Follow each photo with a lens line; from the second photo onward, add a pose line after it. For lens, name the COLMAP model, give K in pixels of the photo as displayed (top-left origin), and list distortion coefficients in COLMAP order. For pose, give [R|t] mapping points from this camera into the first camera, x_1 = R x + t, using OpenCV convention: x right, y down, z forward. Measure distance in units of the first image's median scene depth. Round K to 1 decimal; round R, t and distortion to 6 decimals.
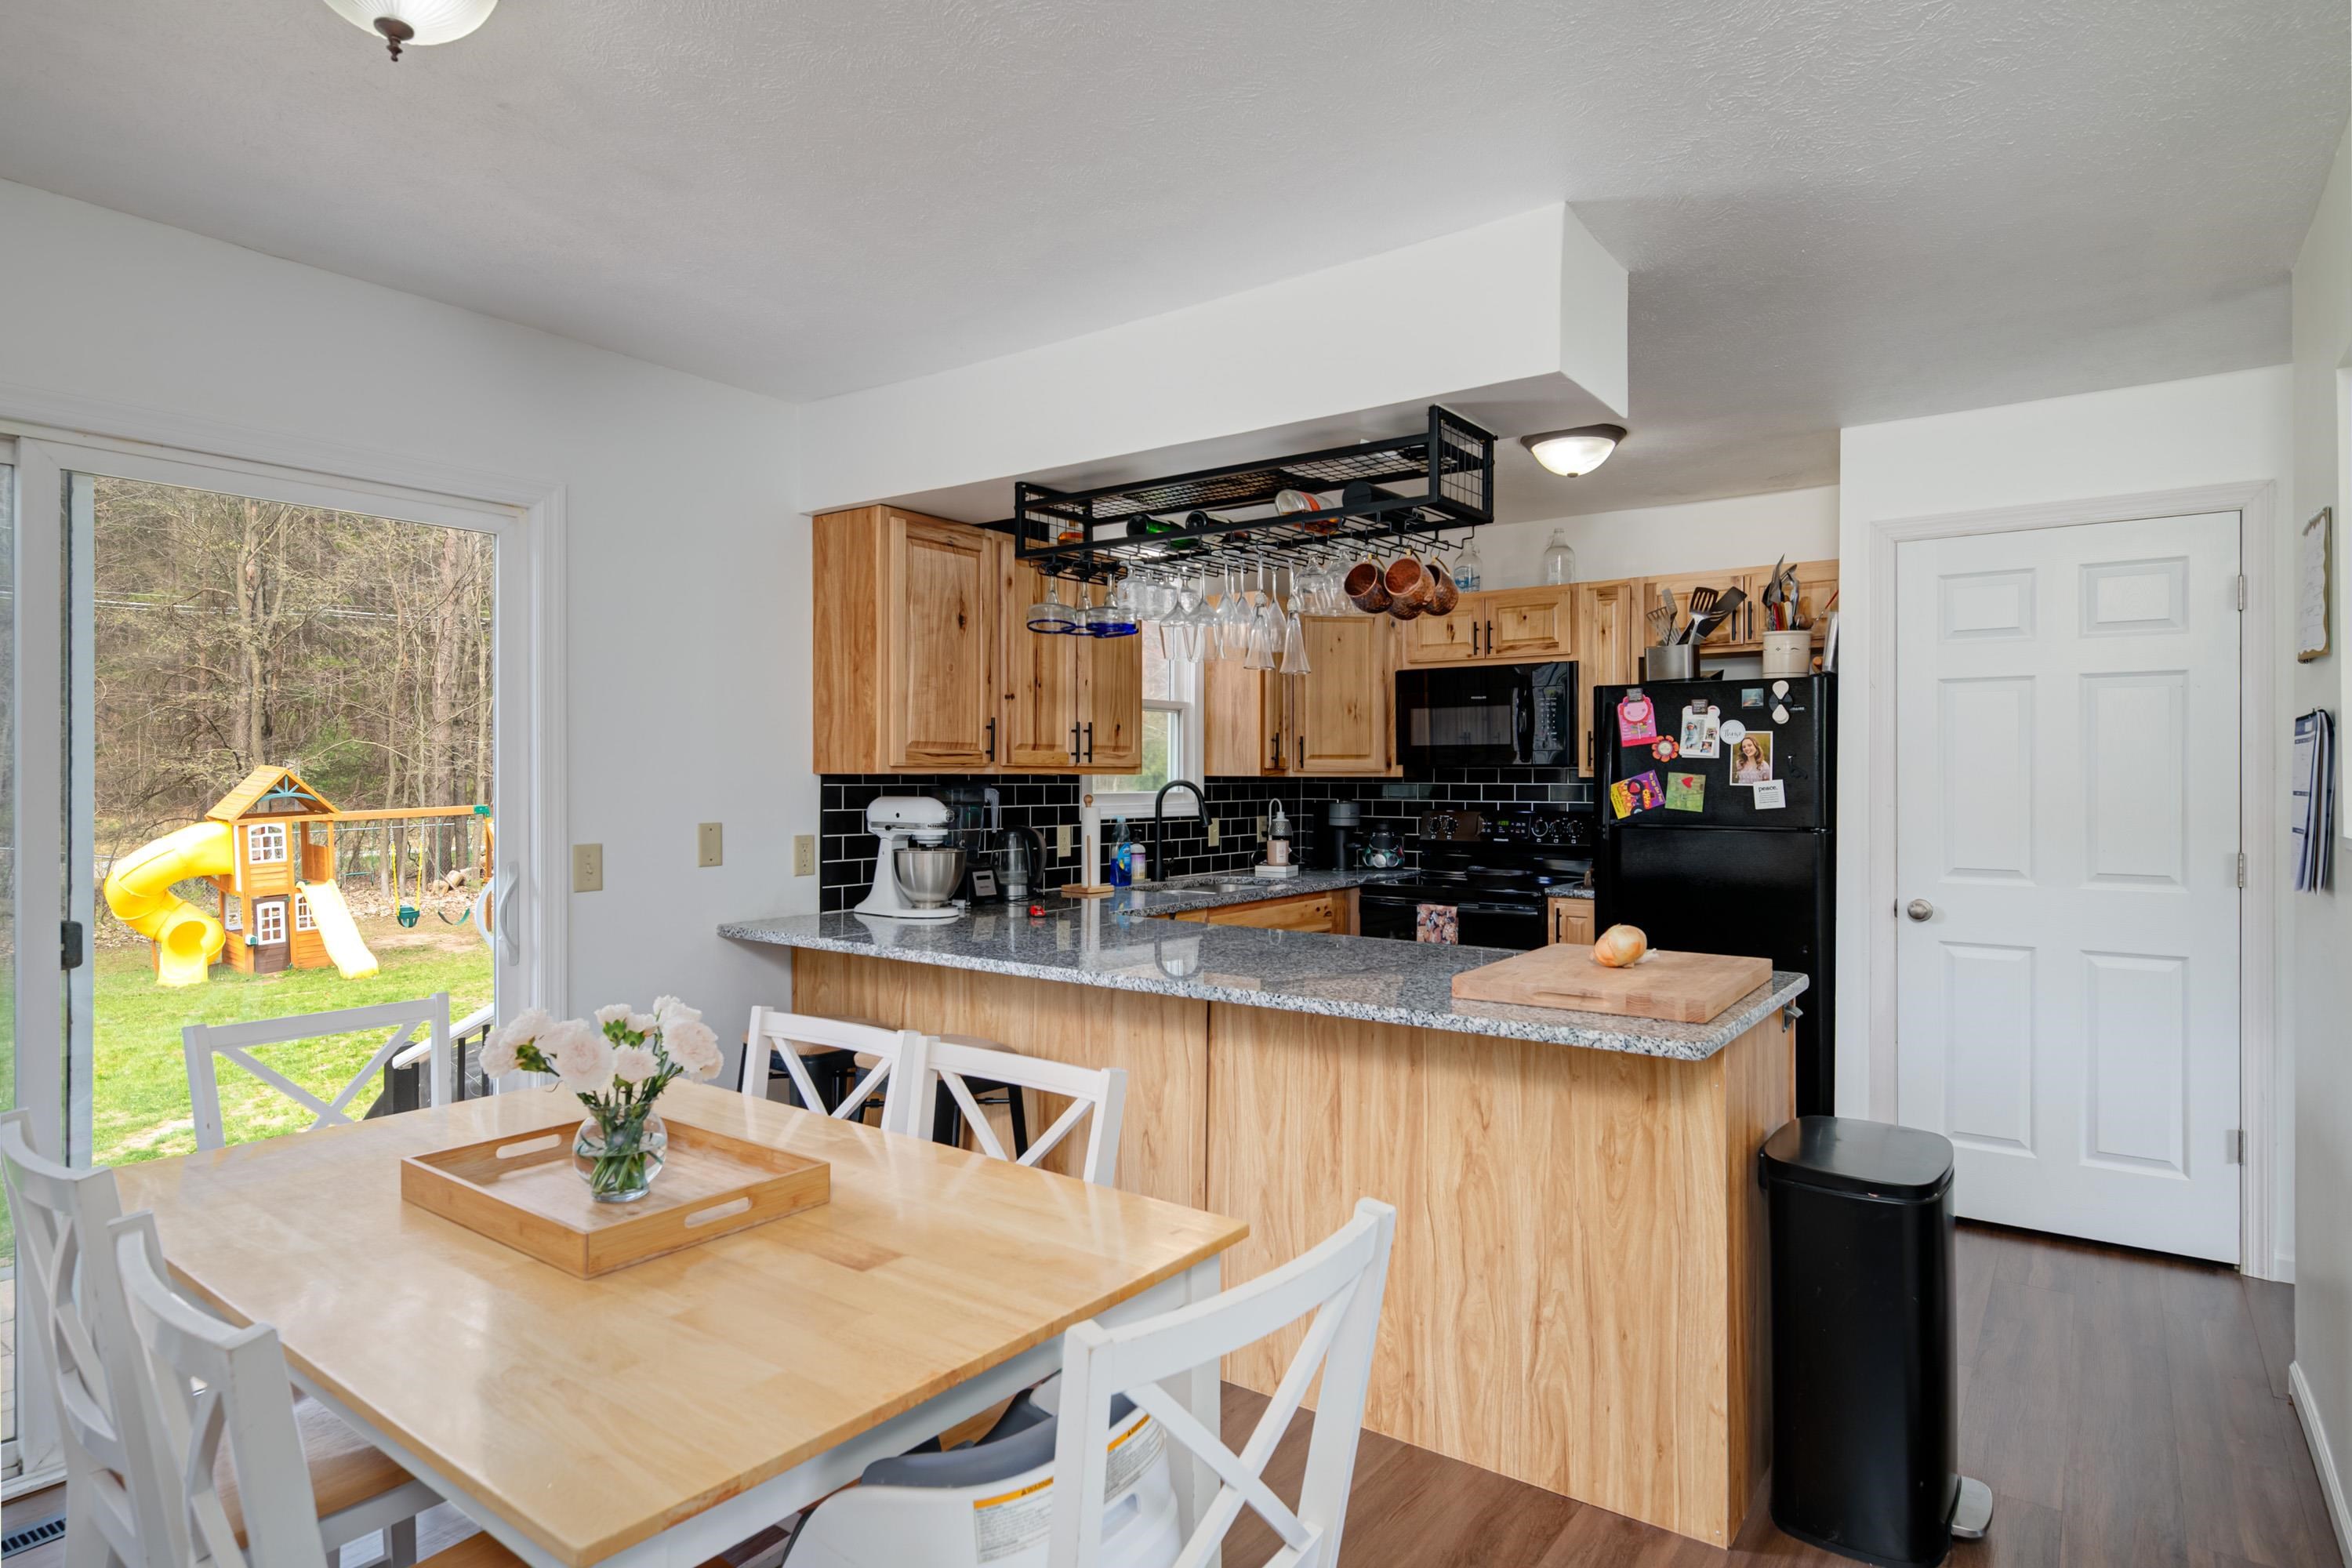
lens RADIAL K [[1287.9, 0, 1176.0], [0, 1287.9, 784.0], [0, 0, 1]] dist [0.000708, 0.000024]
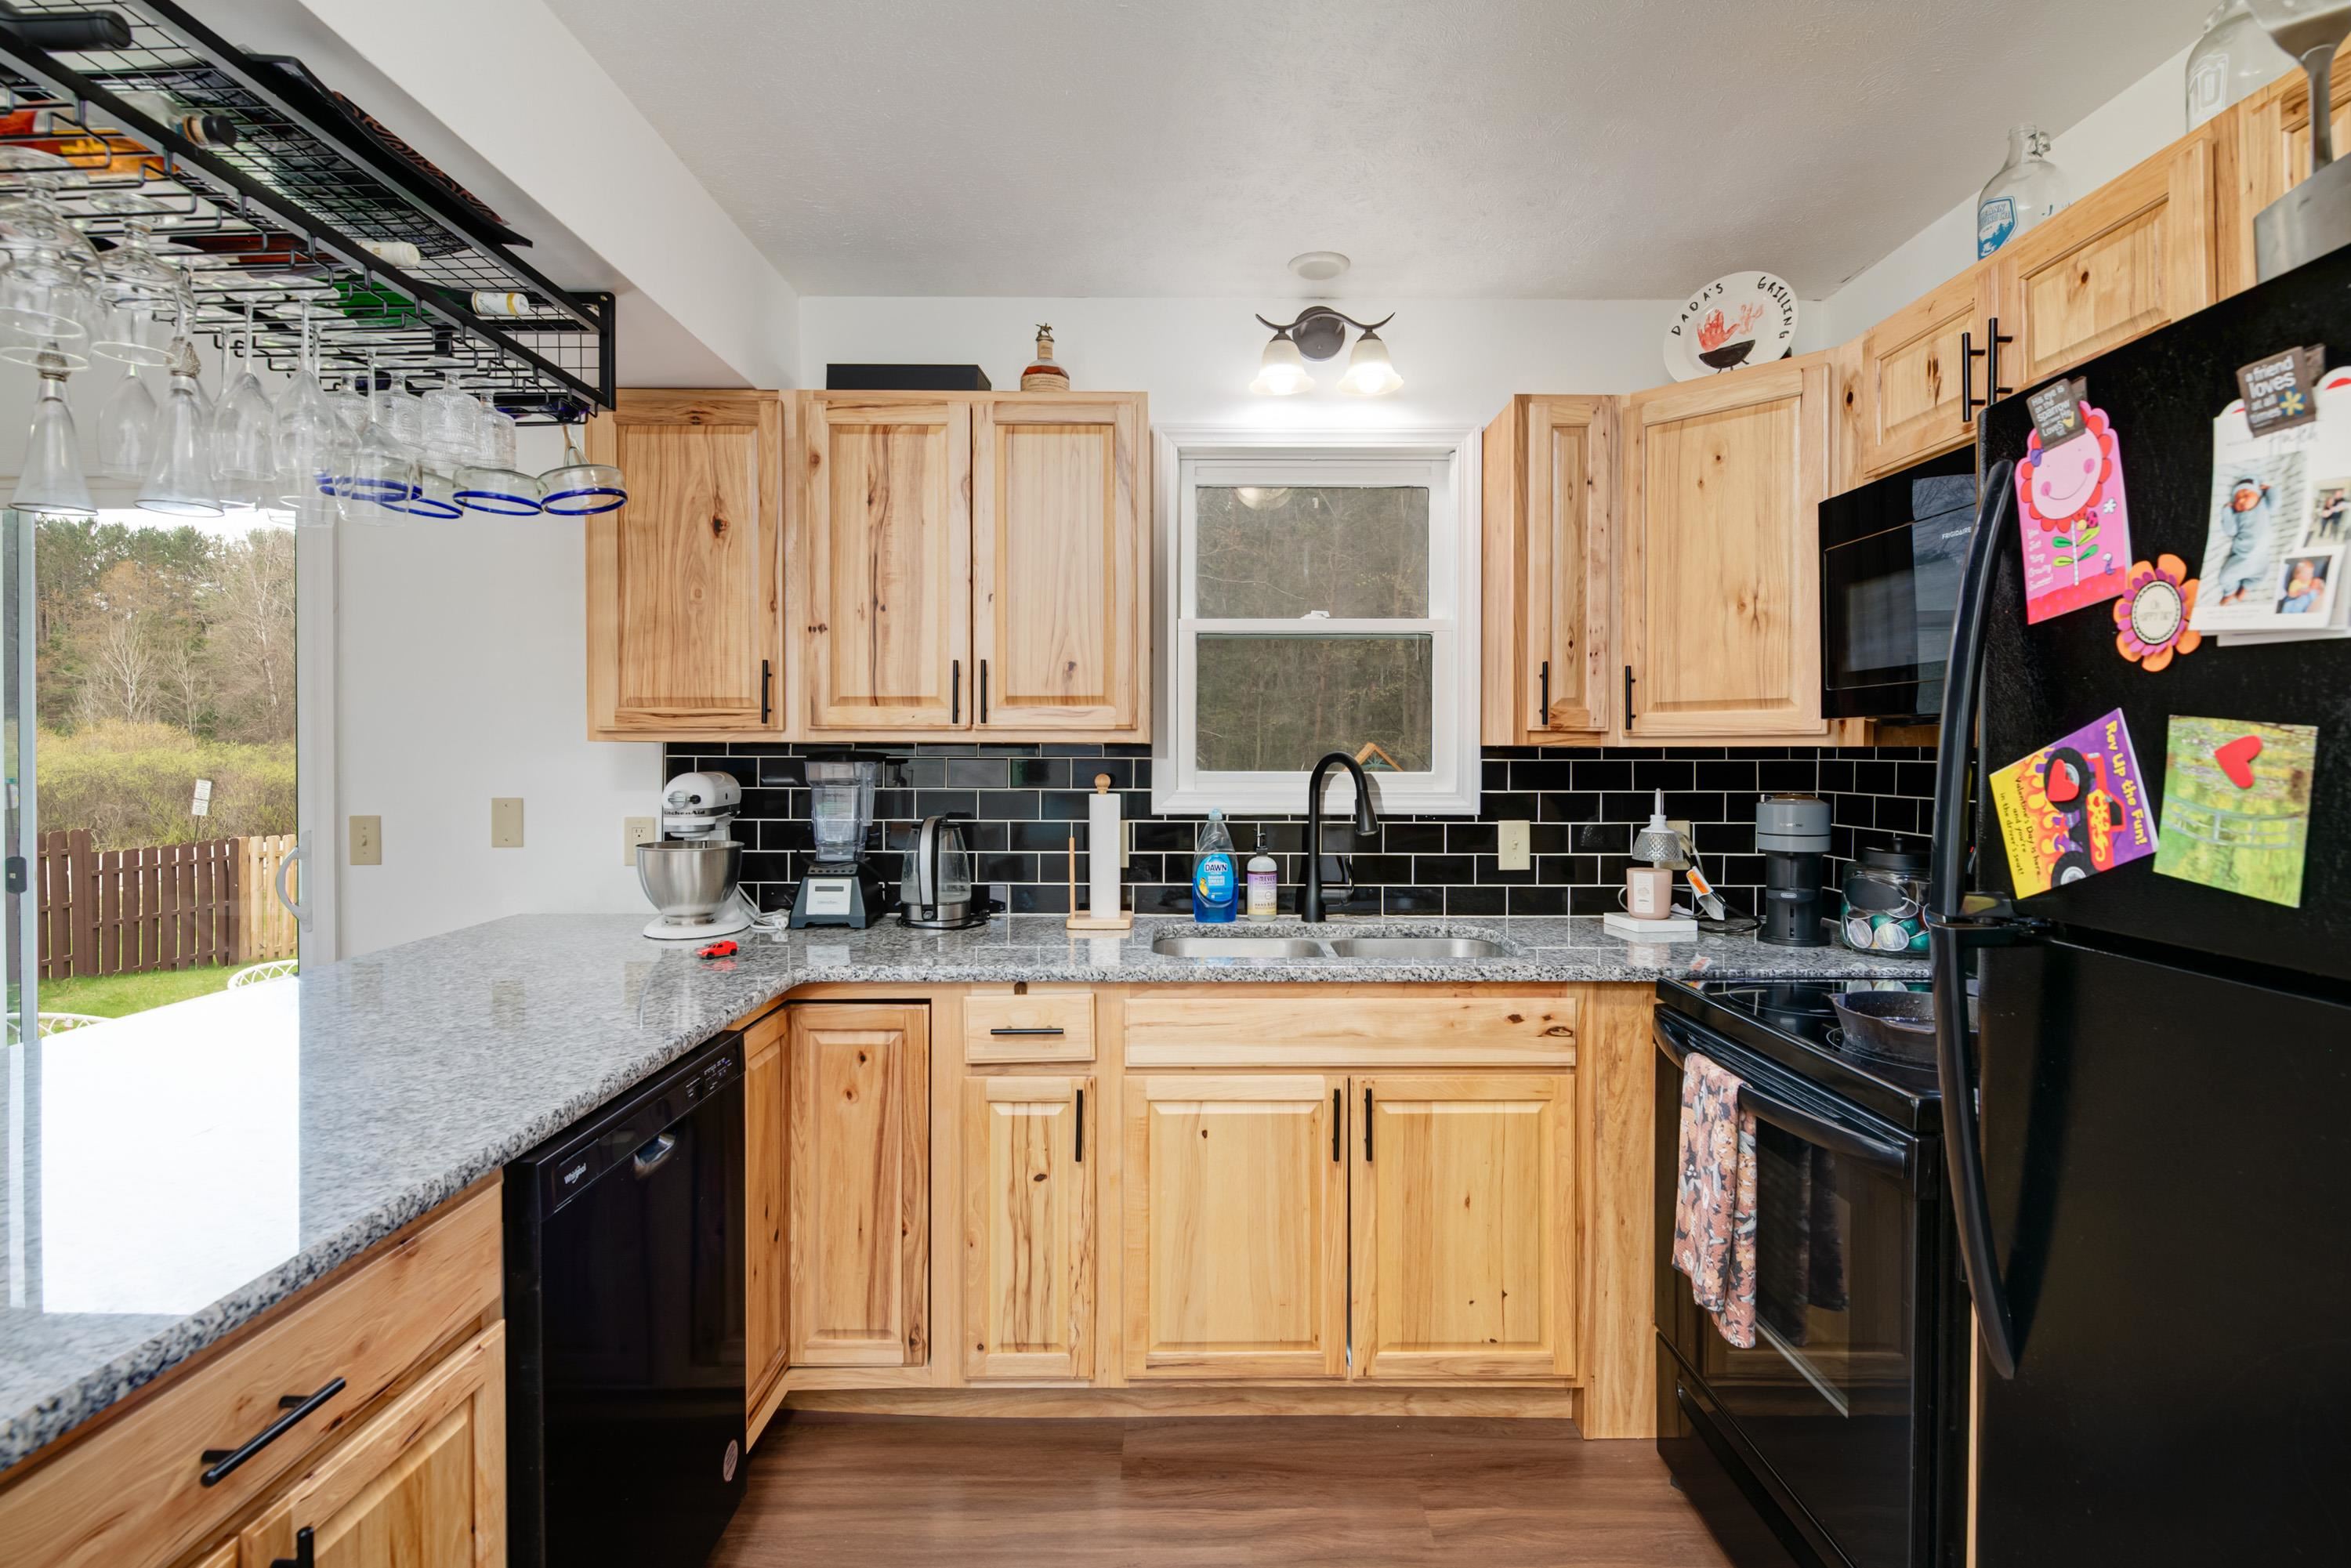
lens RADIAL K [[1148.5, 0, 1178.1], [0, 1148.5, 757.0], [0, 0, 1]] dist [-0.001461, -0.000250]
pose [[0.588396, 0.004735, -0.808559, 0.438475], [-0.006279, 0.999979, 0.001286, -0.001206], [0.808549, 0.004321, 0.588413, 0.731147]]
